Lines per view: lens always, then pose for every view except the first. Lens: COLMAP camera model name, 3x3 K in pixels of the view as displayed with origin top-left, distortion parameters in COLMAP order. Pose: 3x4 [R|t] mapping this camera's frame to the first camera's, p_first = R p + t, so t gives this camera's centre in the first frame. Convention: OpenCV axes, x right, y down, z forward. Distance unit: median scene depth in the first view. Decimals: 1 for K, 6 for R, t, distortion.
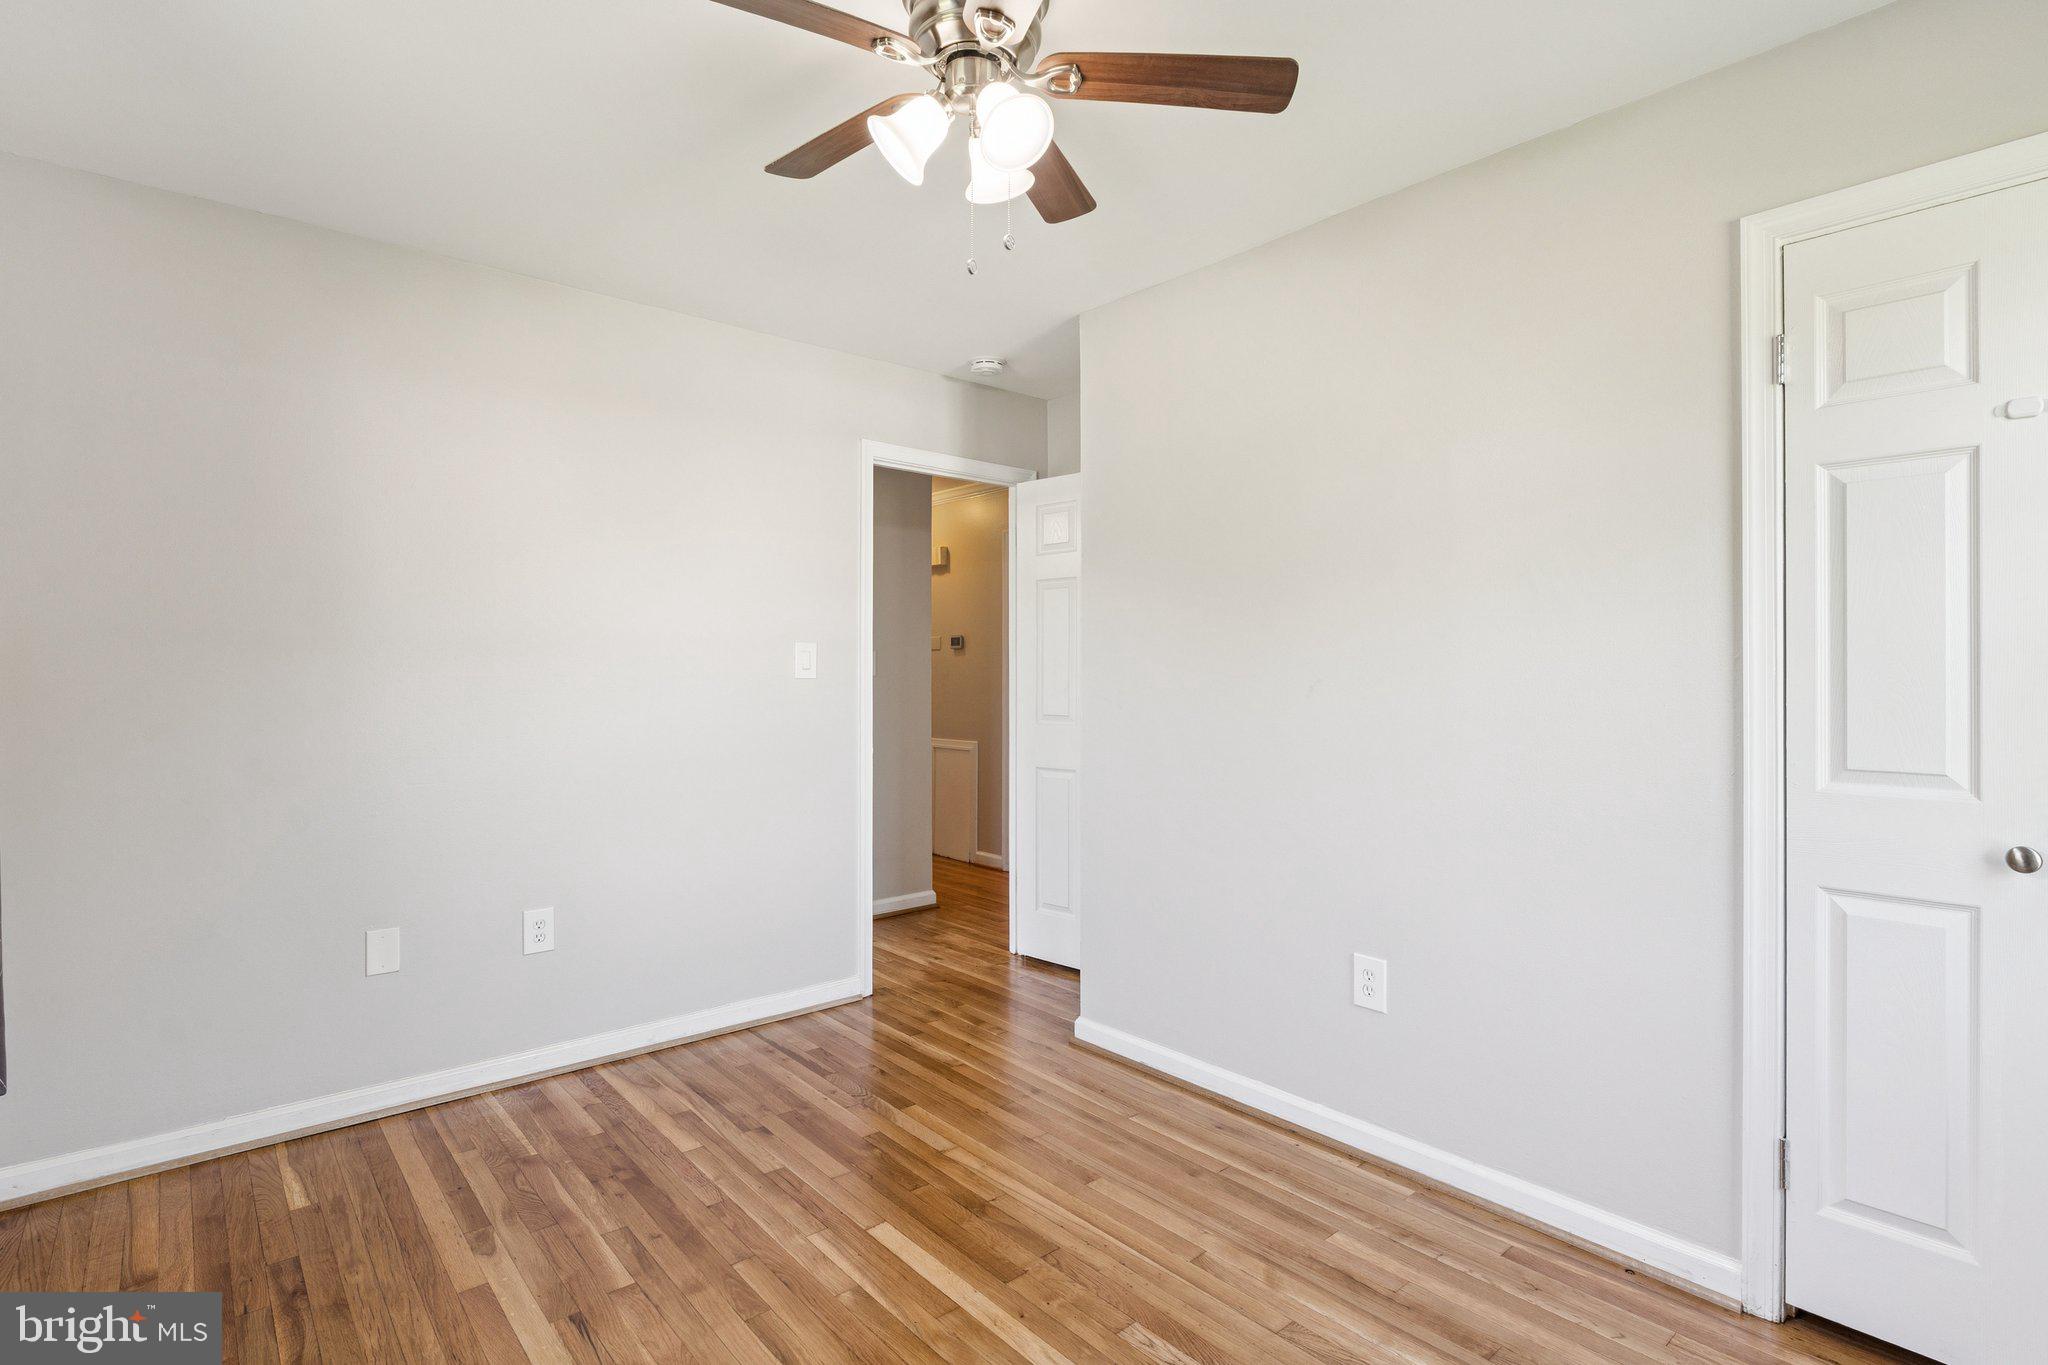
lens RADIAL K [[997.4, 0, 1014.3], [0, 997.4, 668.5], [0, 0, 1]] dist [-0.002153, -0.001707]
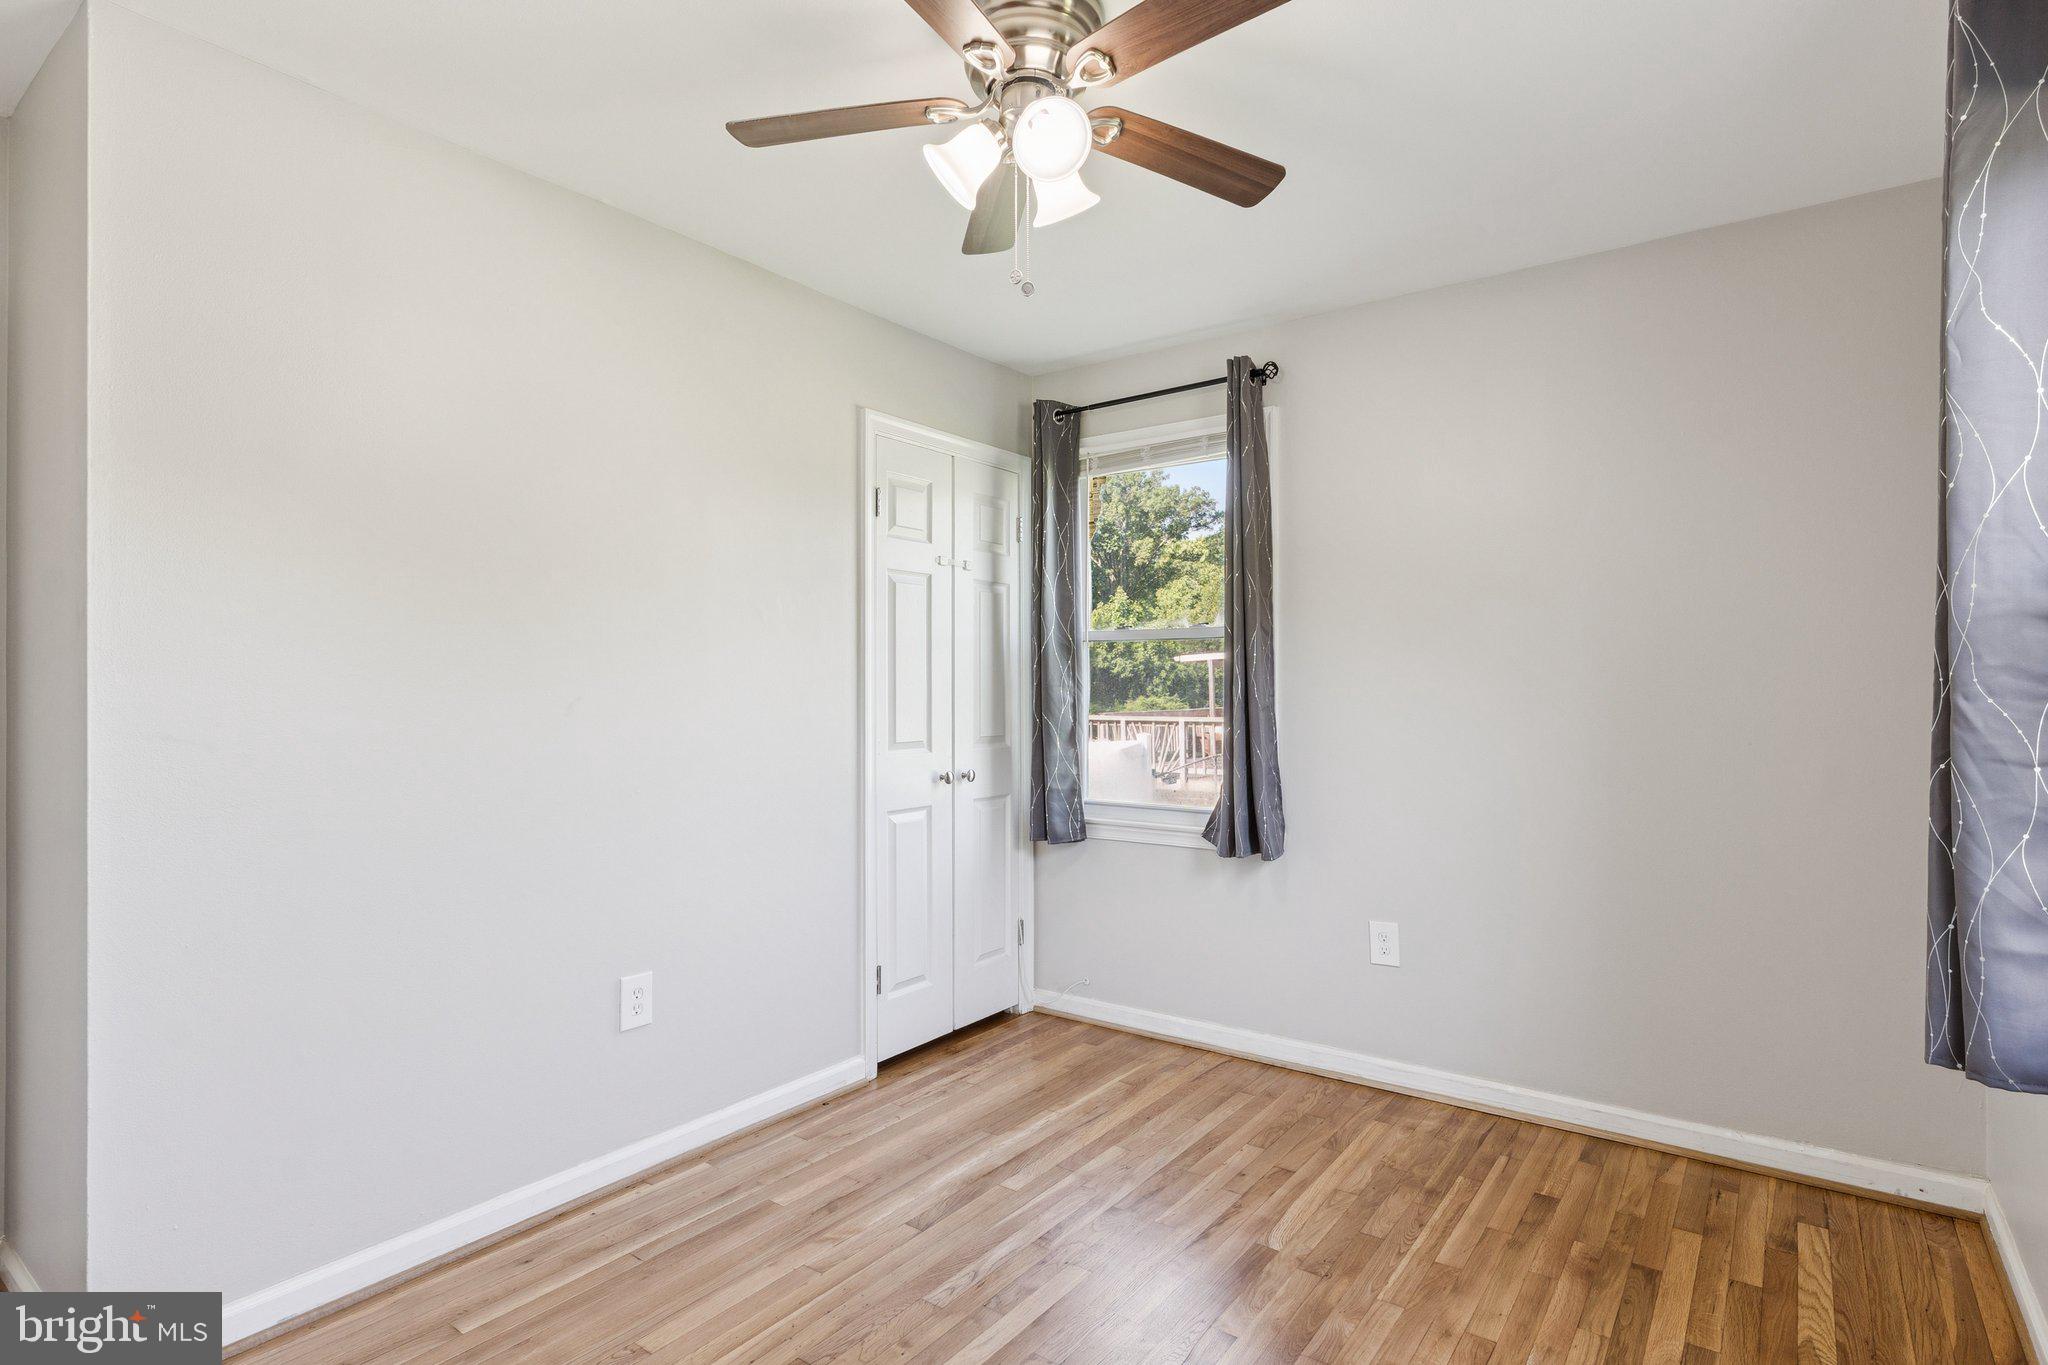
lens RADIAL K [[1033.2, 0, 1024.0], [0, 1033.2, 682.5], [0, 0, 1]] dist [-0.001834, -0.000420]
pose [[-0.224924, 0.005190, 0.974362, -0.864037], [-0.005162, 0.999965, -0.006518, 0.003341], [-0.974363, -0.006496, -0.224890, 1.009337]]
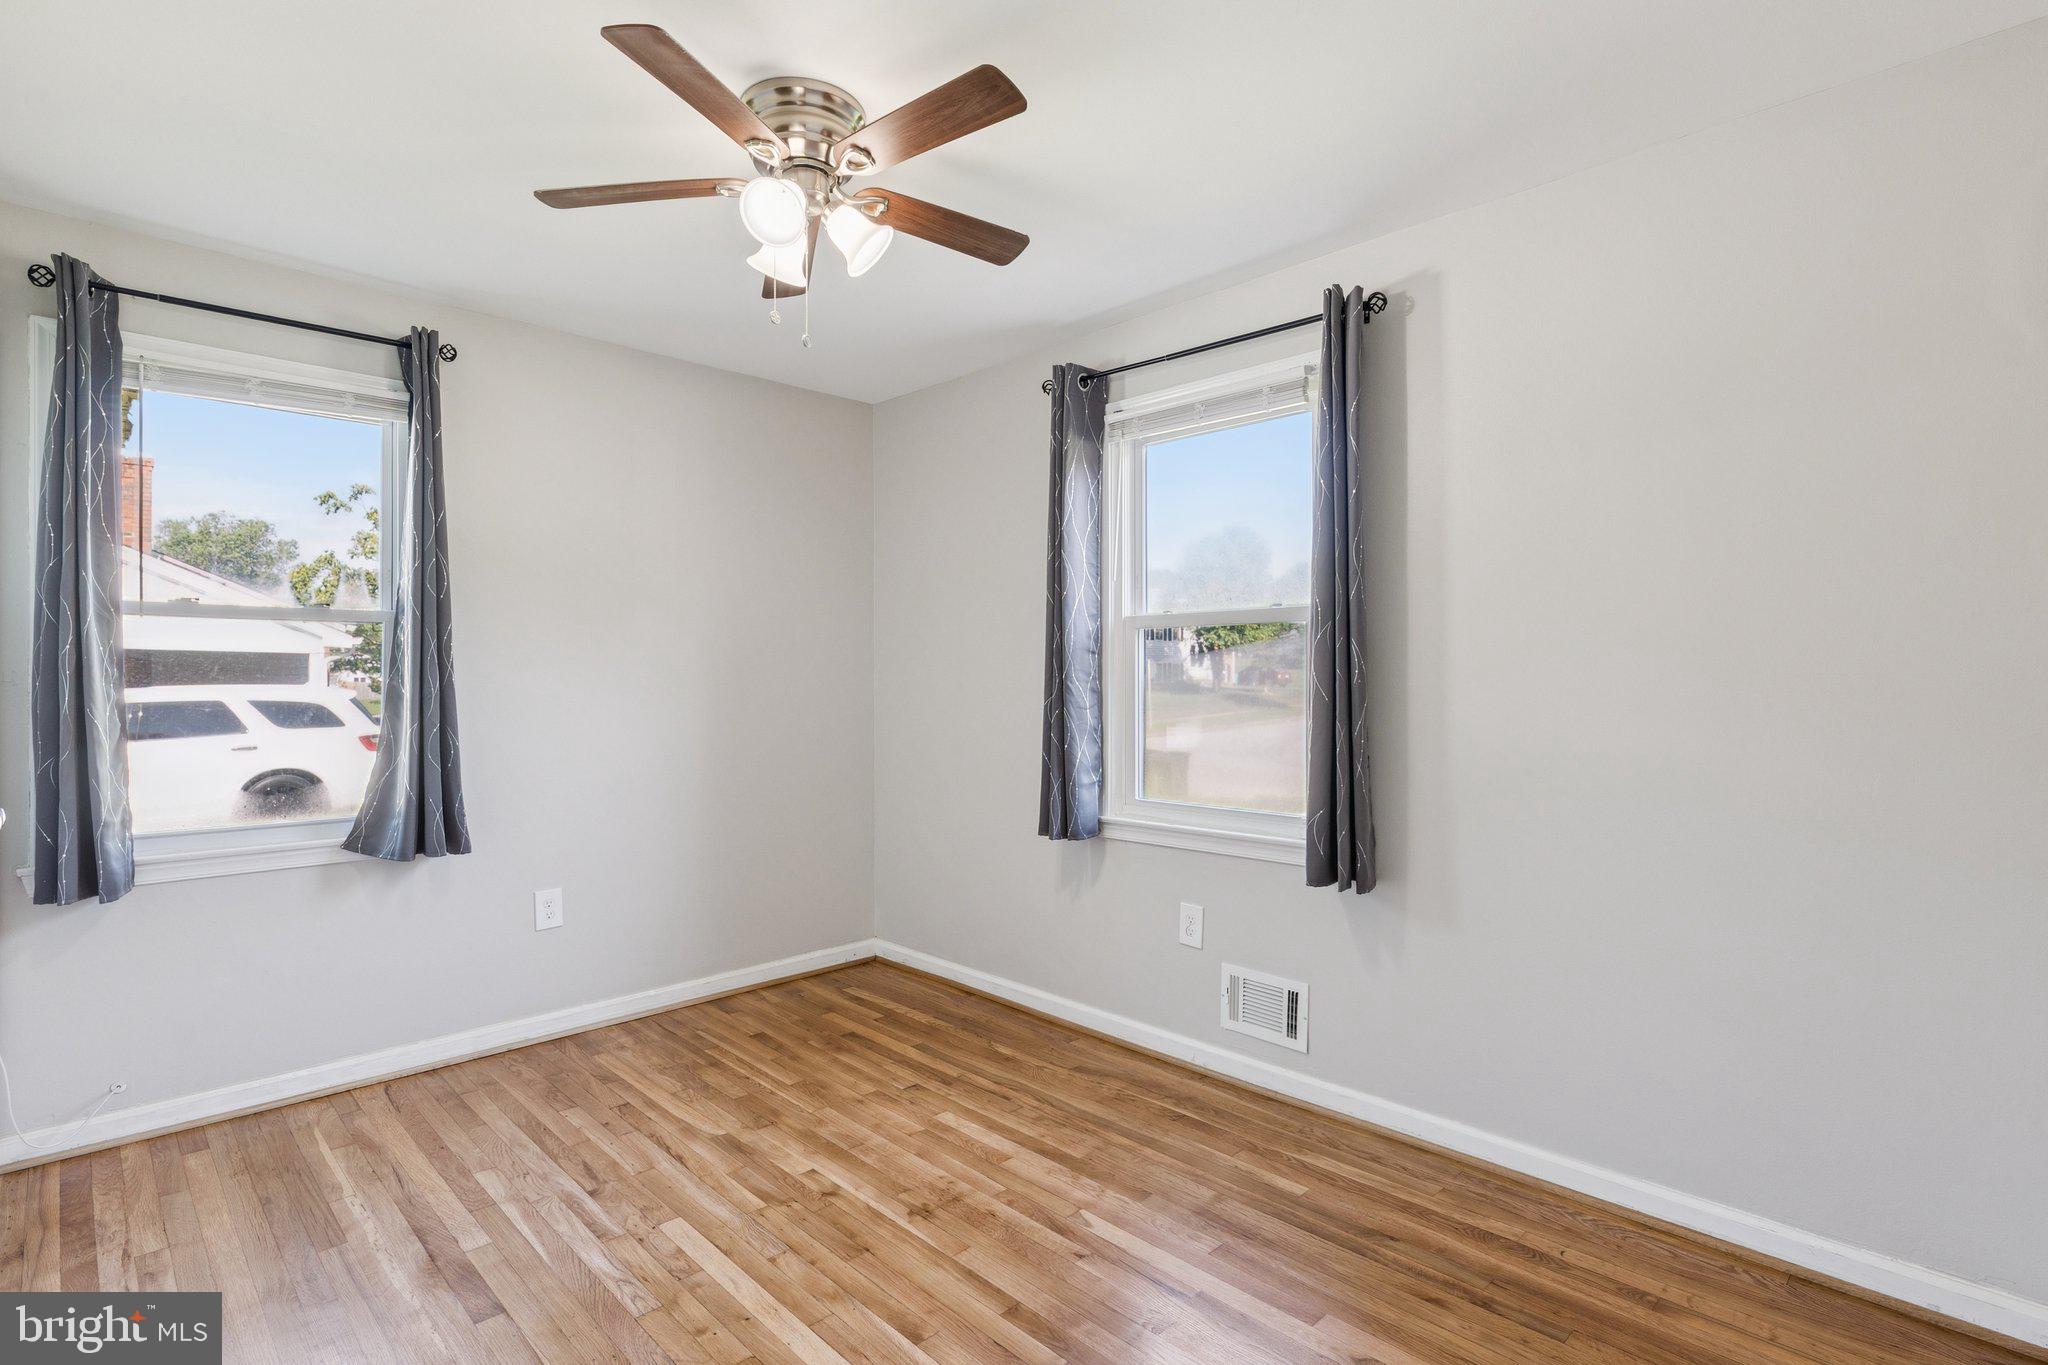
lens RADIAL K [[997.4, 0, 1014.3], [0, 997.4, 668.5], [0, 0, 1]] dist [-0.002153, -0.001707]
pose [[-0.997975, -0.000242, -0.063605, -0.176594], [0.000741, 0.999881, -0.015429, 0.007821], [0.063601, -0.015445, -0.997856, 1.803097]]
